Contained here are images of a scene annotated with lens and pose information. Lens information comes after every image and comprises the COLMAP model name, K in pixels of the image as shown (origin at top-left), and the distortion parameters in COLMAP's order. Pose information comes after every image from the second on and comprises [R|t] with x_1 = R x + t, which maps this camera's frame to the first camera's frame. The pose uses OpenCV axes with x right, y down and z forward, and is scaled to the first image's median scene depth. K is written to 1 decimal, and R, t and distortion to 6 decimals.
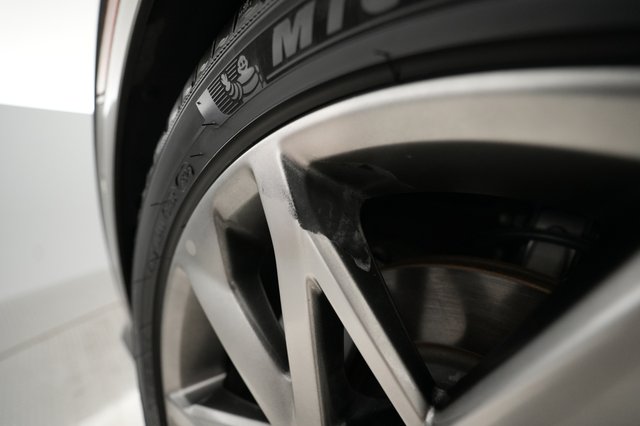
lens RADIAL K [[315.6, 0, 320.0], [0, 315.6, 213.0], [0, 0, 1]] dist [-0.031647, -0.000379]
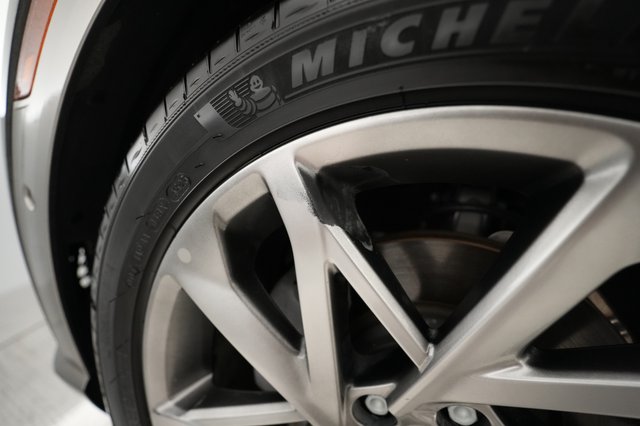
lens RADIAL K [[315.6, 0, 320.0], [0, 315.6, 213.0], [0, 0, 1]] dist [-0.031647, -0.000379]
pose [[0.947464, -0.112259, 0.299516, -0.399011], [0.100757, 0.993465, 0.053626, -0.052370], [-0.303578, -0.020630, 0.952583, -0.132286]]
